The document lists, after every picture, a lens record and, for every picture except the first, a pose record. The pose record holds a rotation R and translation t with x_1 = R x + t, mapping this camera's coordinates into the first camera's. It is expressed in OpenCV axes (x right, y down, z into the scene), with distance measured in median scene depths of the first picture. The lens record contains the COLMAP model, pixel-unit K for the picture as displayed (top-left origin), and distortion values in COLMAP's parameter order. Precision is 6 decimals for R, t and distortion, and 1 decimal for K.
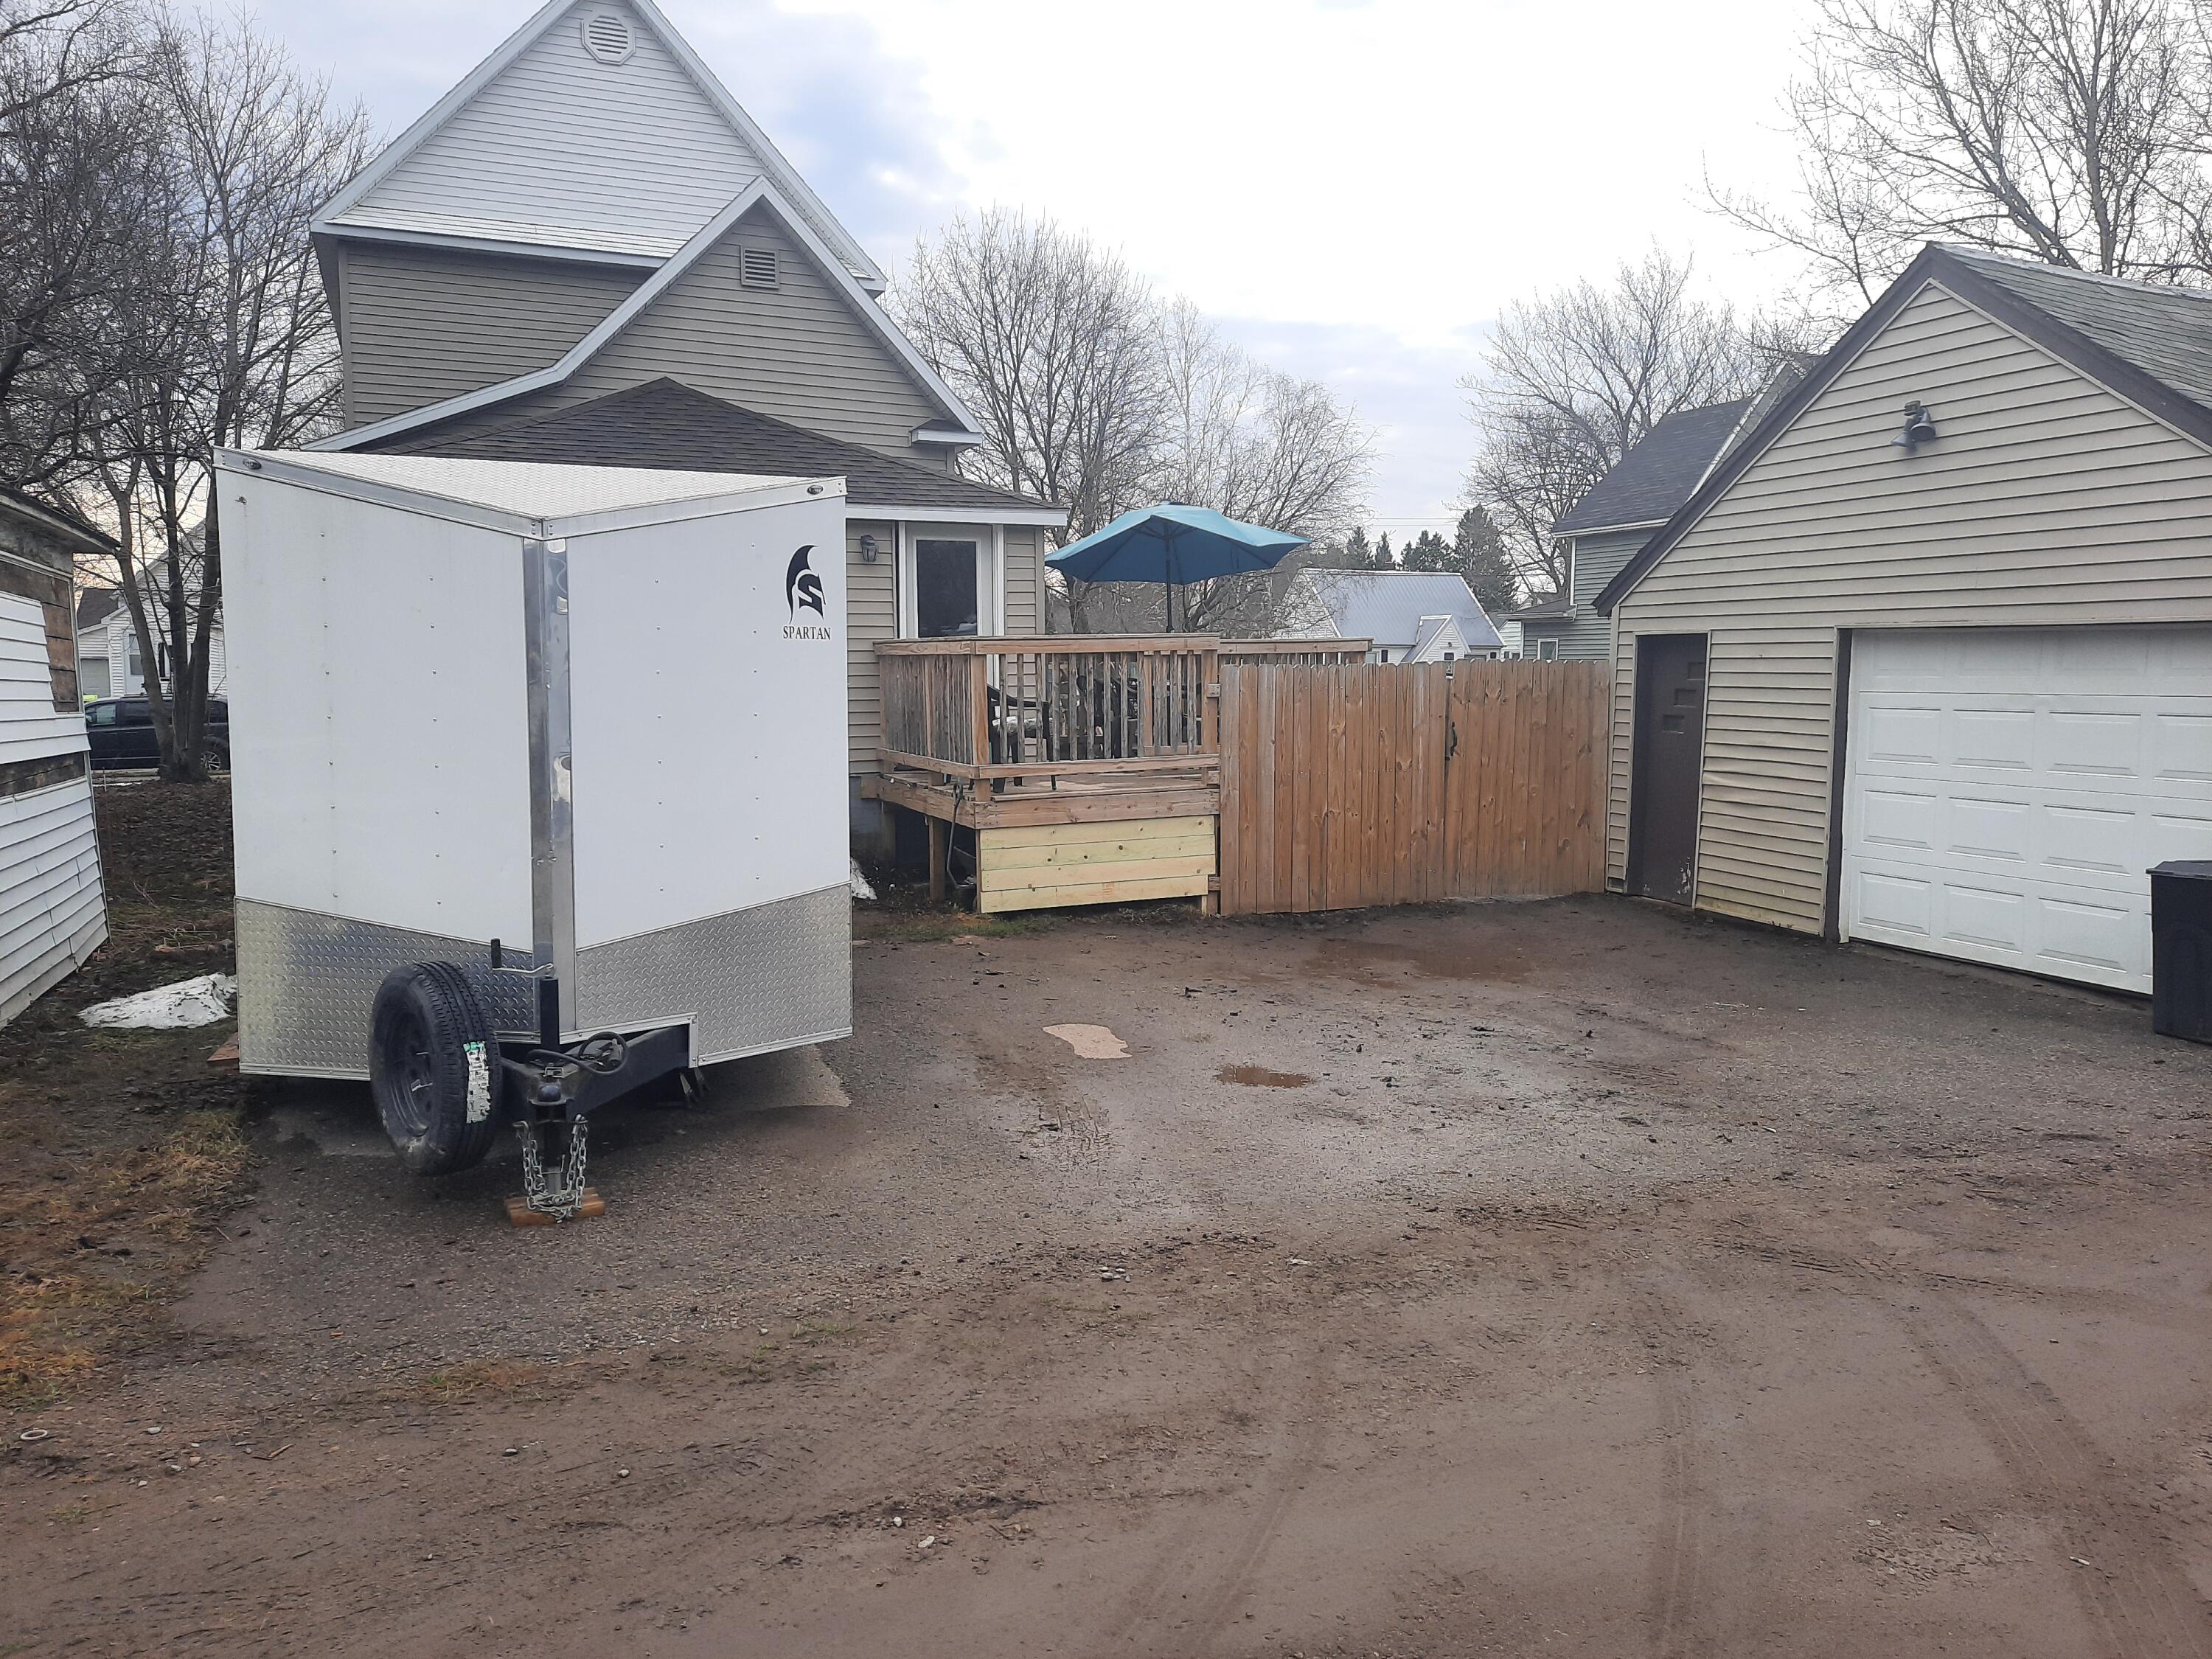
lens RADIAL K [[1609.6, 0, 1102.9], [0, 1609.6, 822.6], [0, 0, 1]] dist [0.069279, -0.059504]
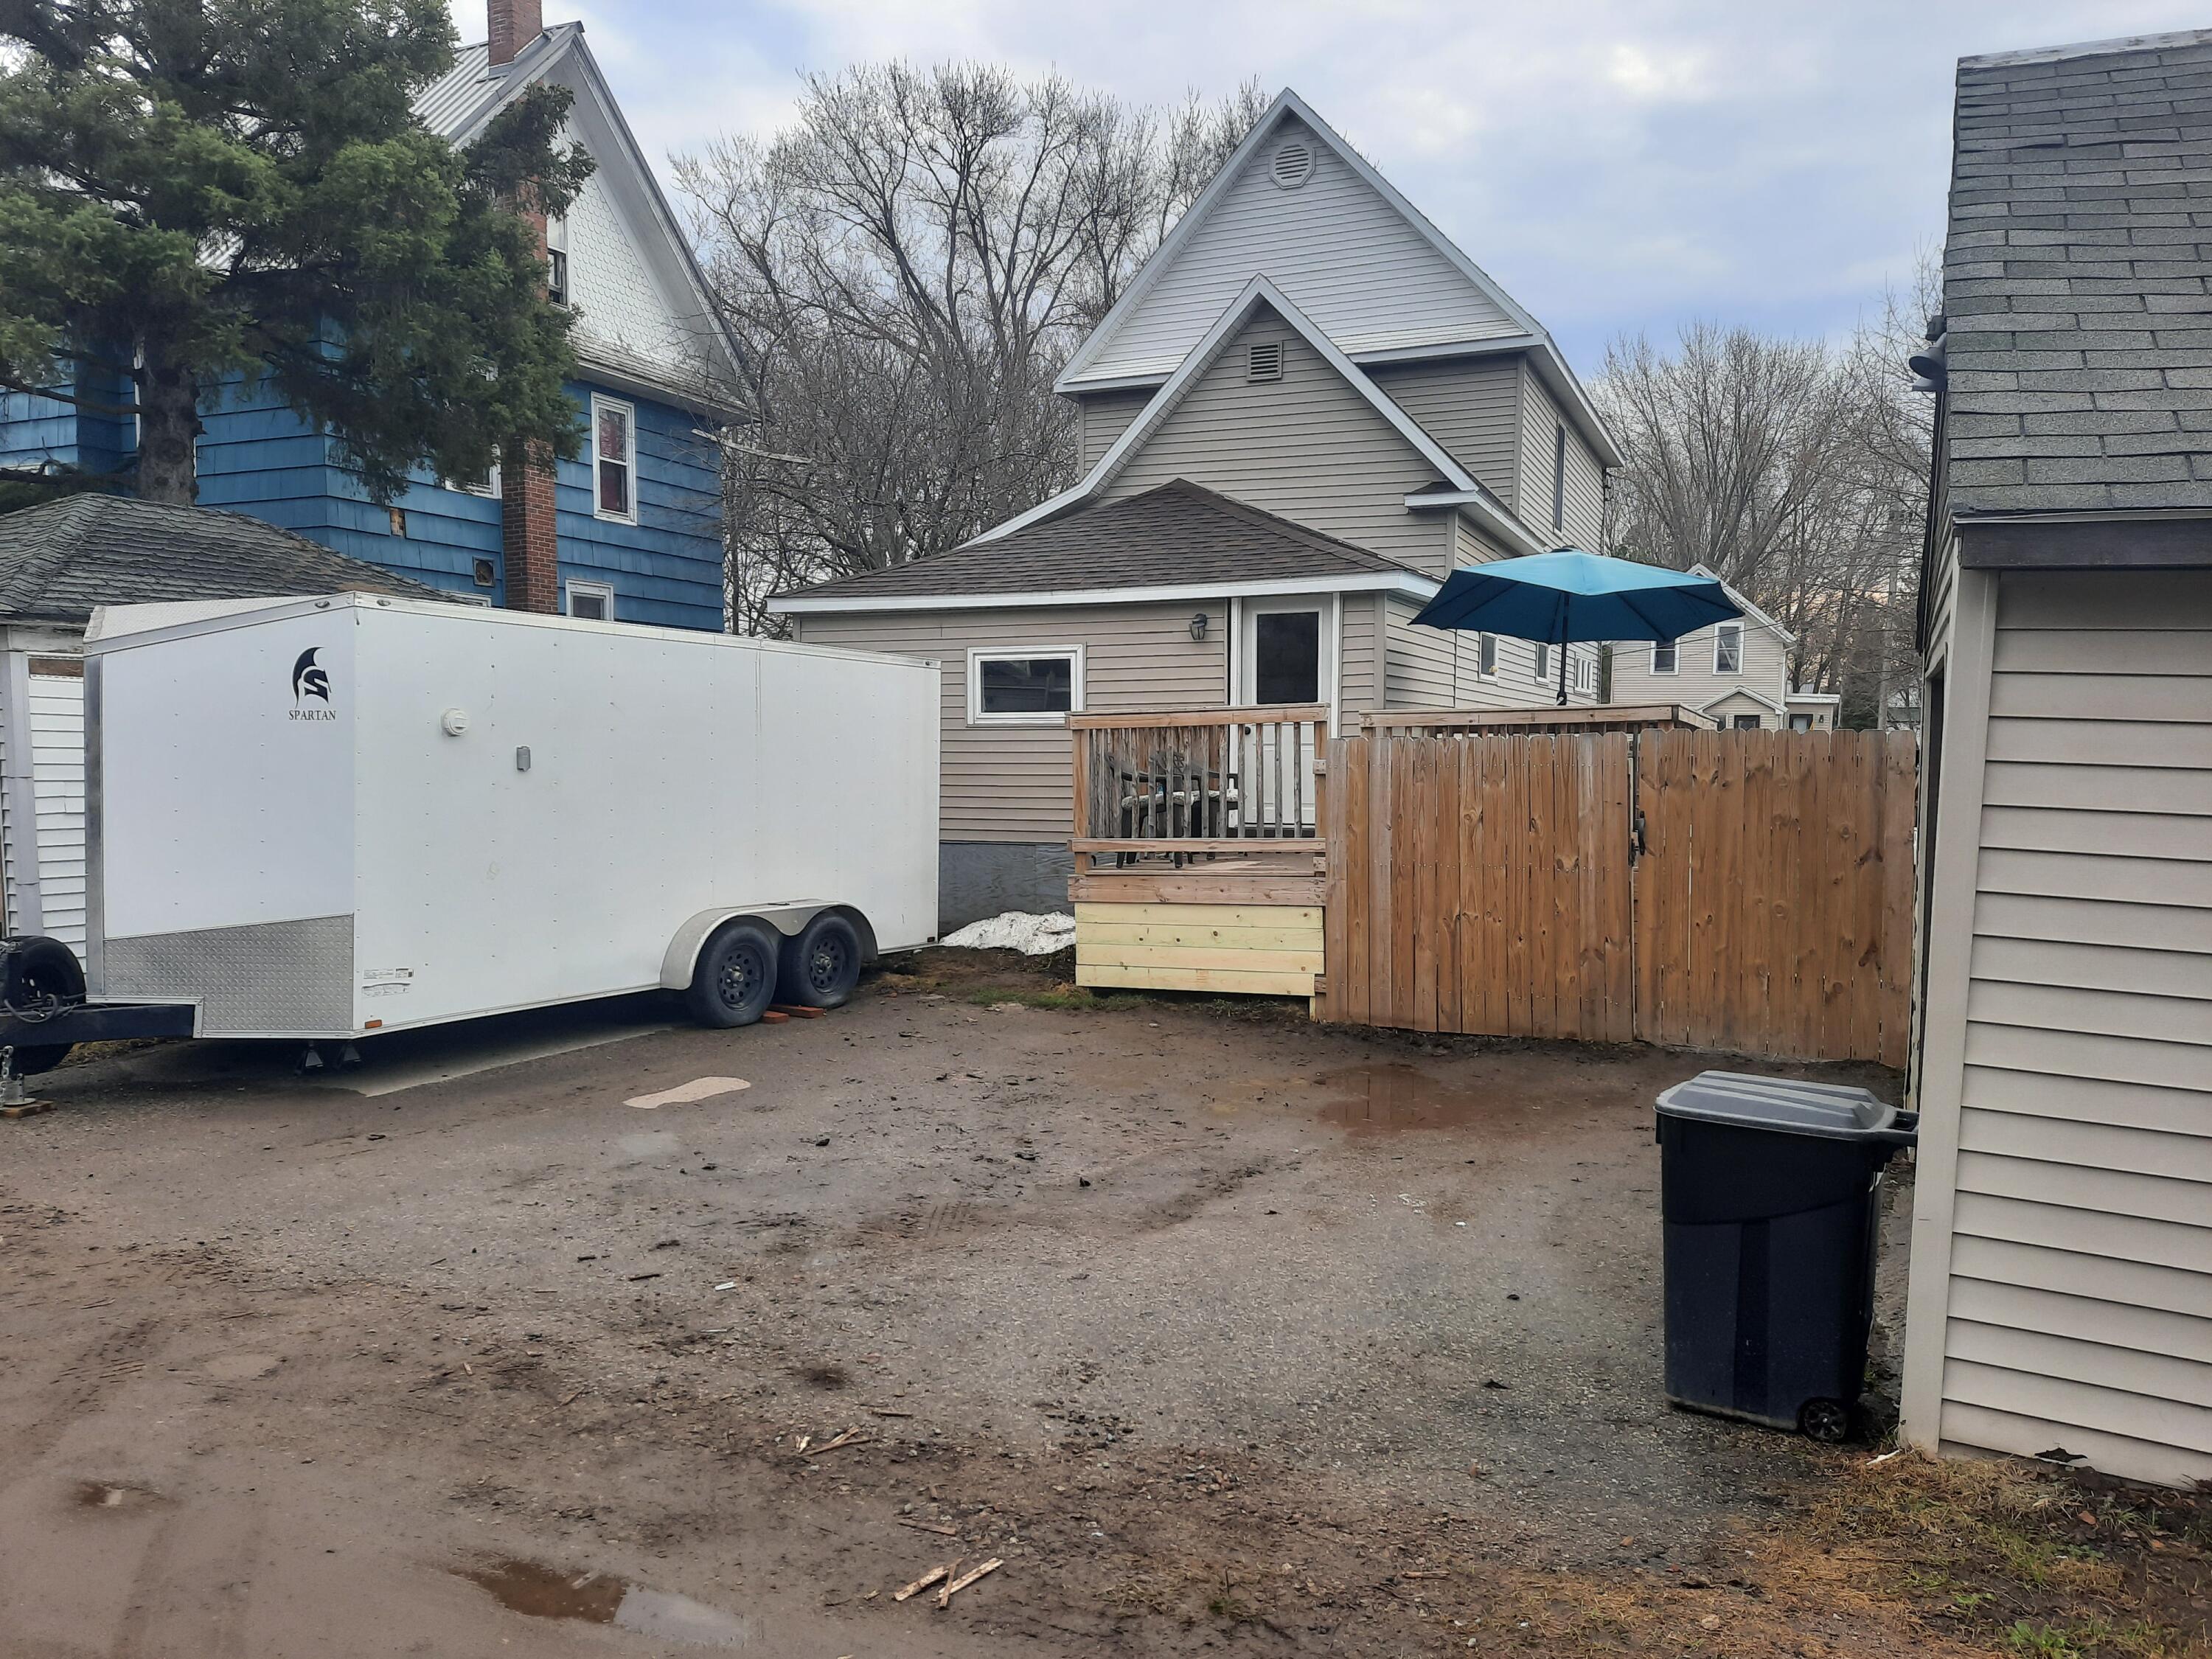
lens RADIAL K [[1609.6, 0, 1104.7], [0, 1609.6, 821.5], [0, 0, 1]] dist [0.069279, -0.059504]
pose [[0.689362, 0.032848, -0.723672, 0.613569], [-0.066997, 0.997581, -0.018539, -0.026637], [0.721312, 0.061264, 0.689895, 0.292173]]
